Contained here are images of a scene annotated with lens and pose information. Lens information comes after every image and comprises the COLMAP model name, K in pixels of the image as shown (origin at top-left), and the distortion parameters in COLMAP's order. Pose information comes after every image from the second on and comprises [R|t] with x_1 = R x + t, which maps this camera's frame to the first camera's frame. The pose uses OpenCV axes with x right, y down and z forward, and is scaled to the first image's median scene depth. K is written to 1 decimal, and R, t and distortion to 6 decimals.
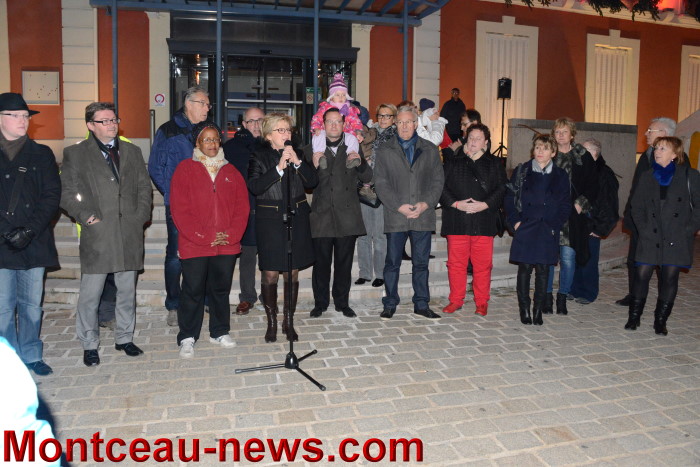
lens RADIAL K [[556.9, 0, 351.1], [0, 556.9, 222.8], [0, 0, 1]] dist [-0.049332, 0.001321]
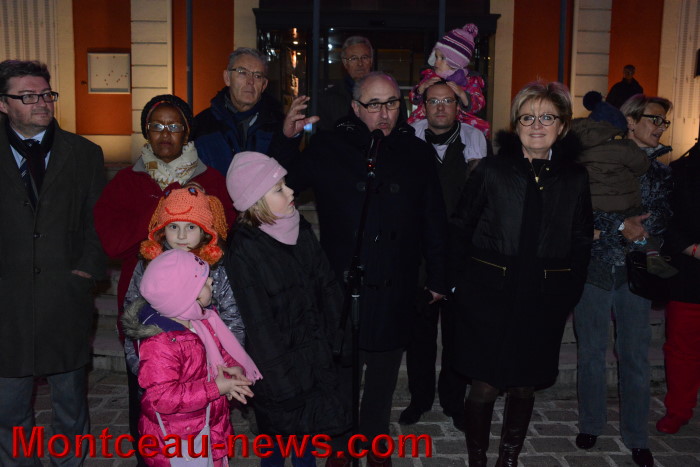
lens RADIAL K [[635.4, 0, 350.0], [0, 635.4, 233.5], [0, 0, 1]] dist [0.004714, -0.000497]
pose [[0.977579, 0.028094, -0.208685, 0.005231], [-0.027412, 0.999605, 0.006163, -0.017302], [0.208776, -0.000304, 0.977963, 0.125726]]
